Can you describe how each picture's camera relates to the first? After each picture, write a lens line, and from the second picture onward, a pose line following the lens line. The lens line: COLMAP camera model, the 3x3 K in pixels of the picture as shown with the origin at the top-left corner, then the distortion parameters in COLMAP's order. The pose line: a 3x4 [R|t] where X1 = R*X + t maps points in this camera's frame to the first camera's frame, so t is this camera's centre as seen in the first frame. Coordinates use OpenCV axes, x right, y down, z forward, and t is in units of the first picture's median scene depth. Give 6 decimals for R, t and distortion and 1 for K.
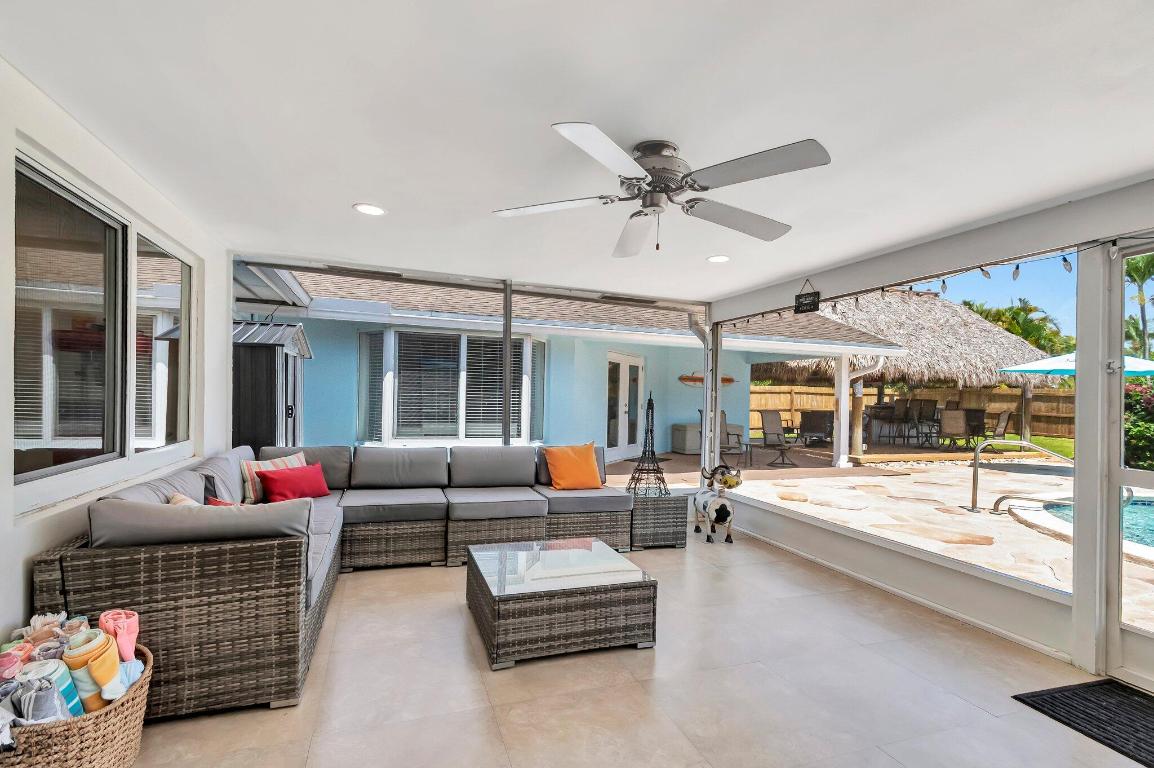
lens RADIAL K [[529.1, 0, 577.5], [0, 529.1, 392.6], [0, 0, 1]] dist [0.010059, -0.000165]
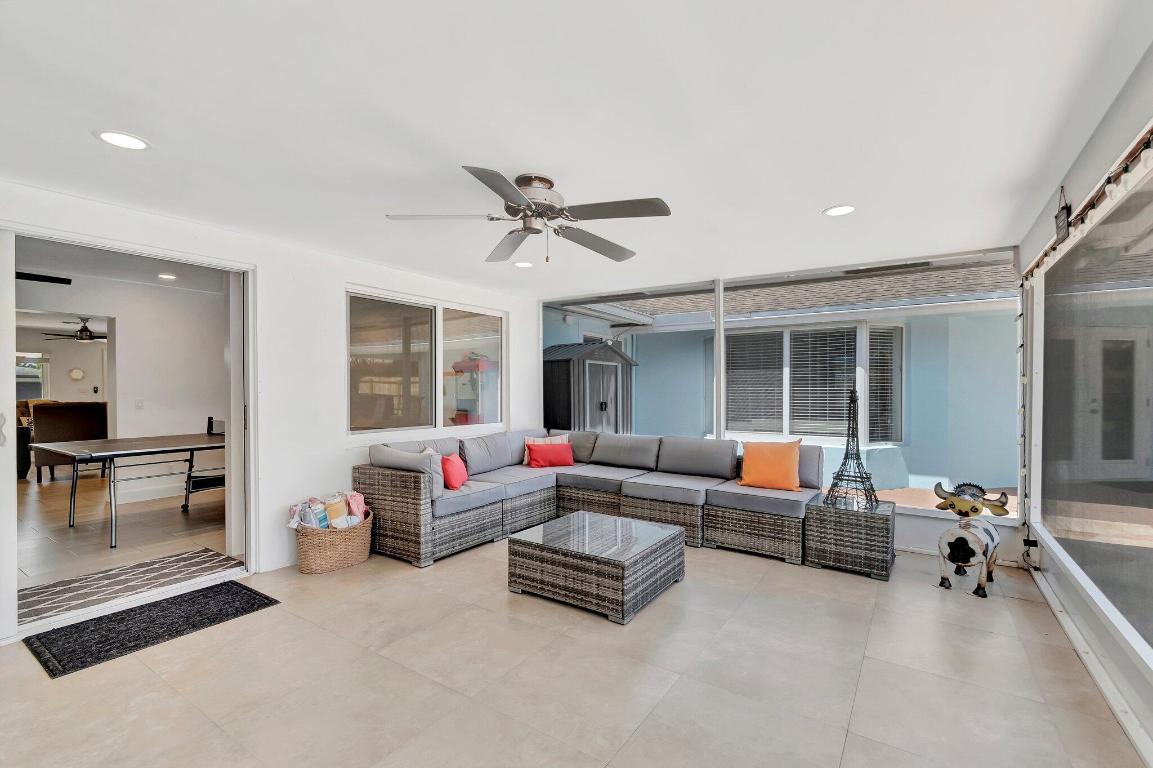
lens RADIAL K [[512.7, 0, 574.7], [0, 512.7, 390.9], [0, 0, 1]] dist [0.003147, -0.000321]
pose [[0.591046, -0.024385, -0.806269, 0.523281], [0.020808, 0.999671, -0.014980, 0.015695], [0.806369, -0.007923, 0.591359, 0.183335]]
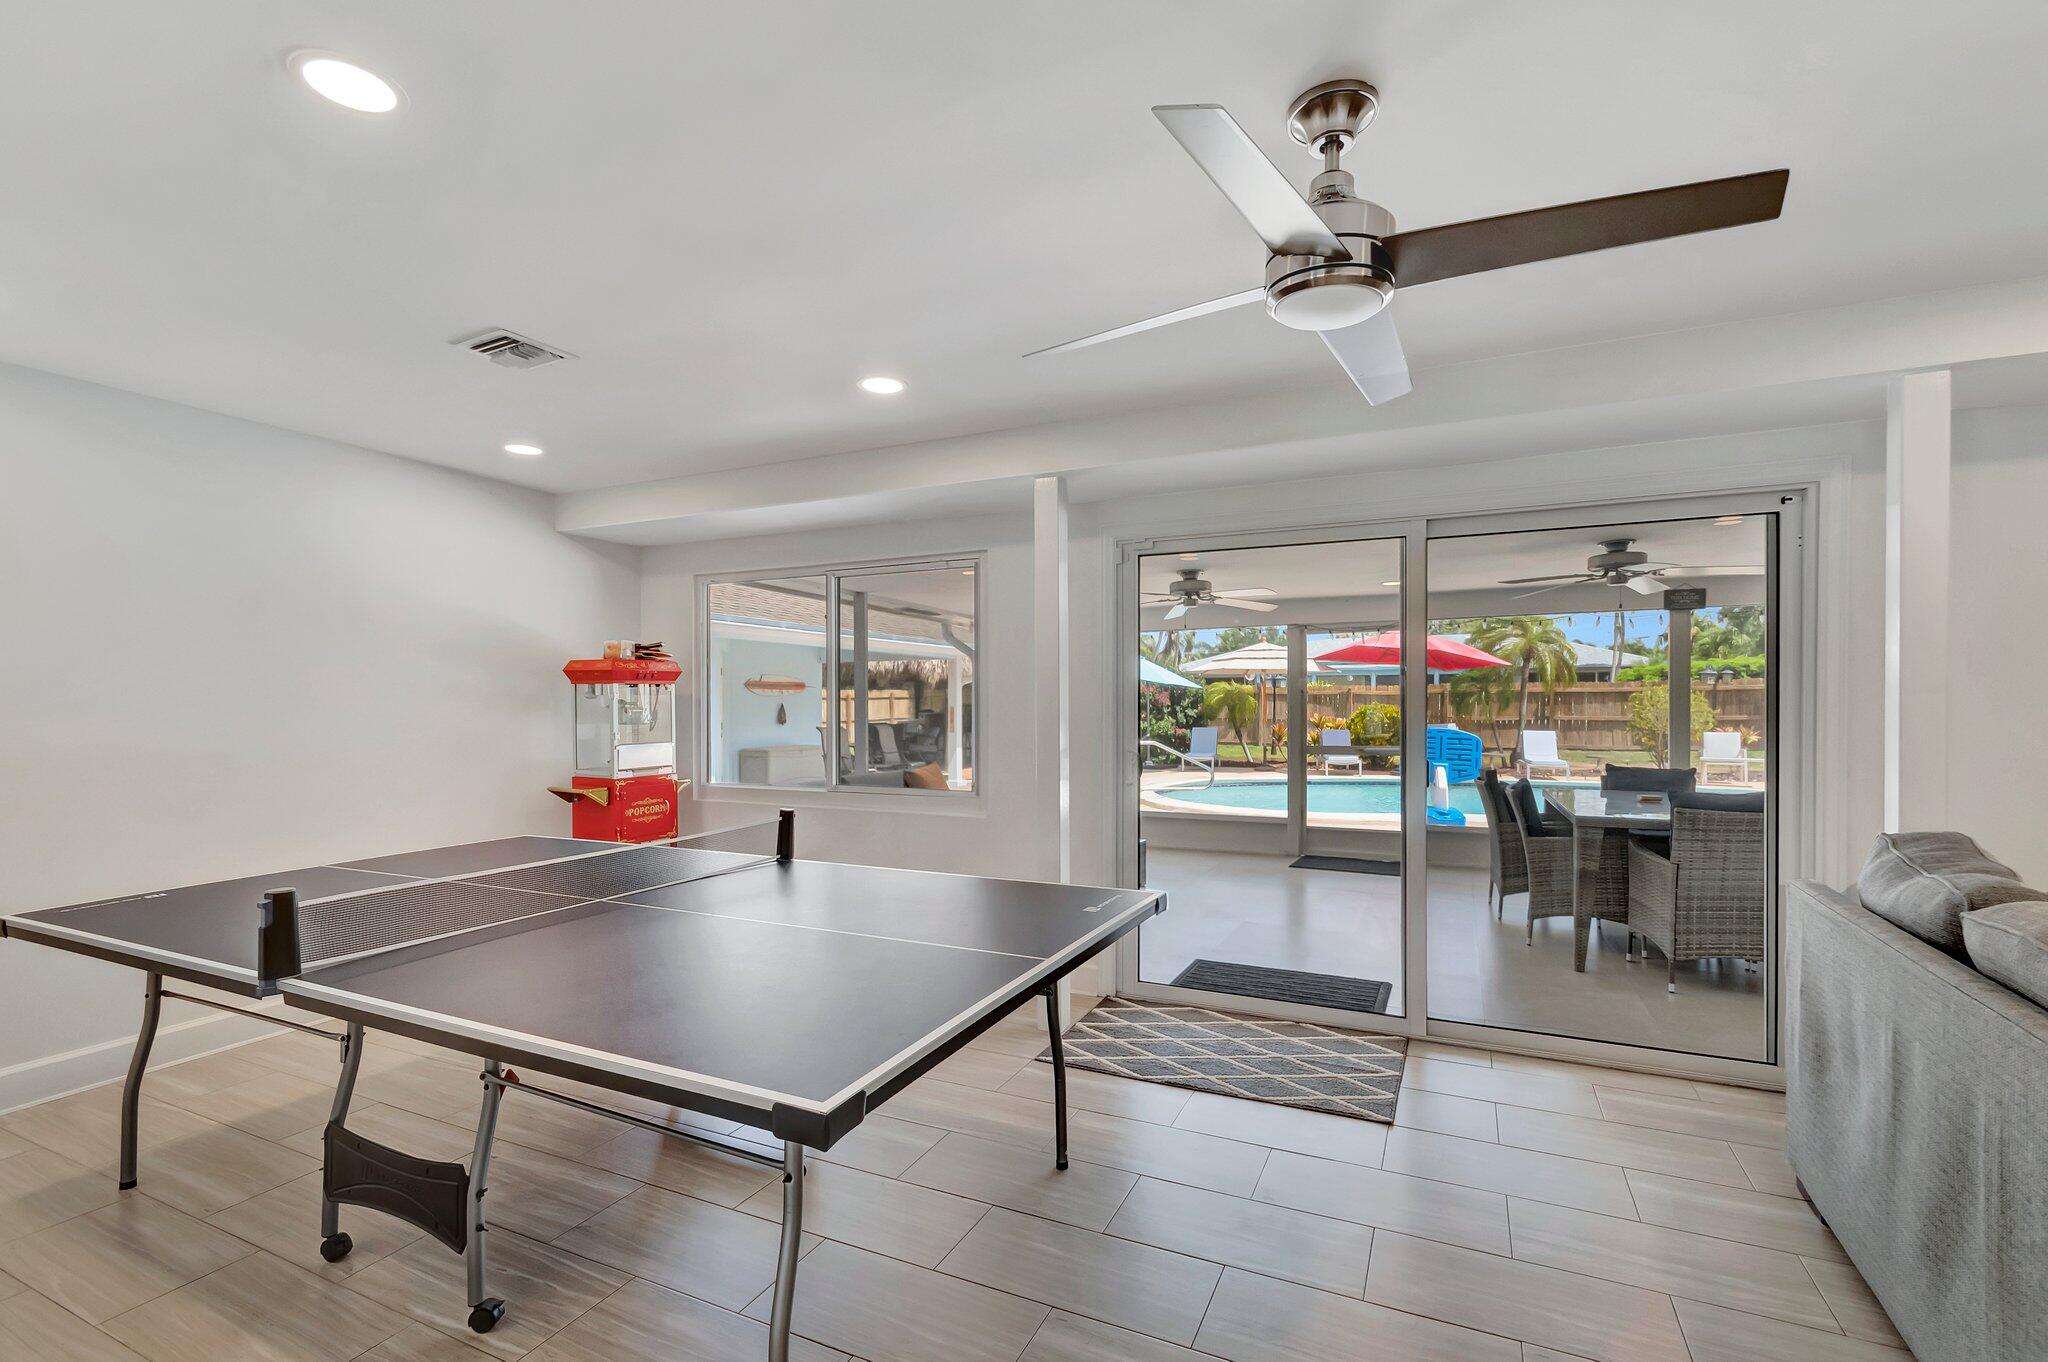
lens RADIAL K [[903.6, 0, 1026.5], [0, 903.6, 704.2], [0, 0, 1]] dist [0.002763, 0.000205]
pose [[0.710075, -0.026335, 0.703634, -1.047744], [0.017850, 0.999652, 0.019401, -0.045246], [-0.703900, -0.001216, 0.710298, -0.312419]]
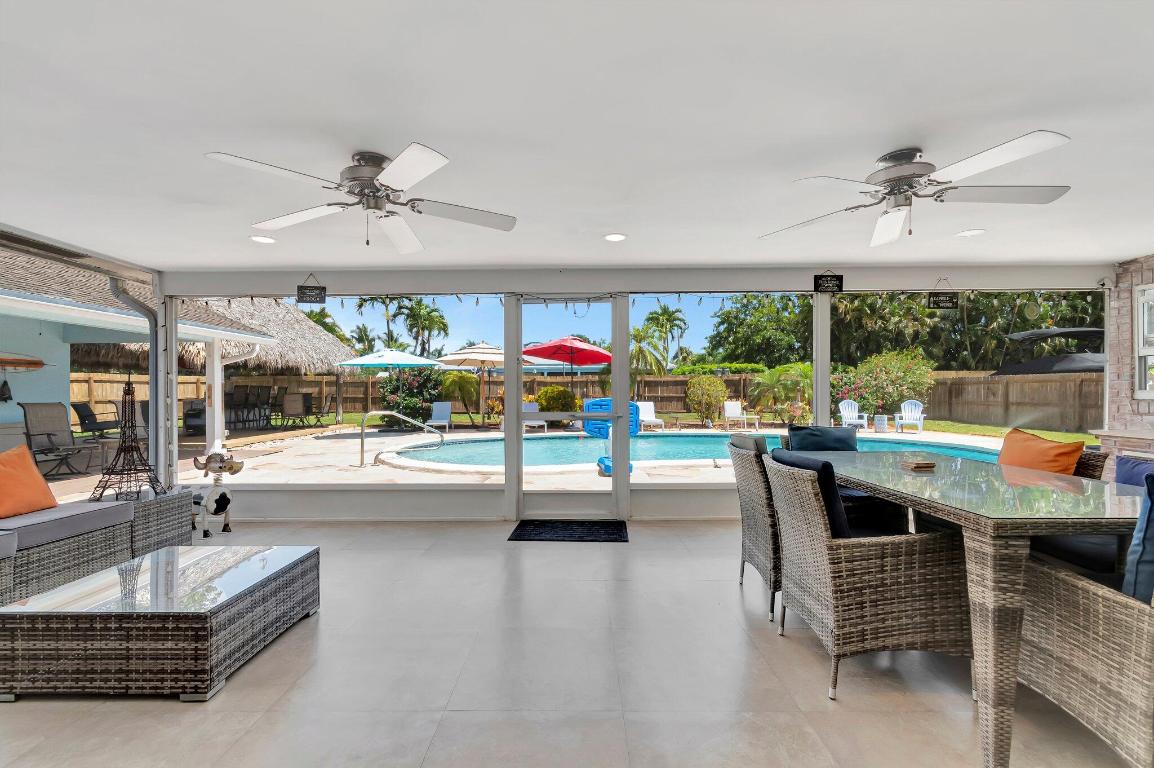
lens RADIAL K [[508.2, 0, 576.8], [0, 508.2, 392.4], [0, 0, 1]] dist [0.000484, -0.000325]
pose [[0.343840, -0.028019, 0.938610, -0.354107], [0.008141, 0.999606, 0.026857, 0.011902], [-0.938993, -0.001593, 0.343932, 0.093182]]
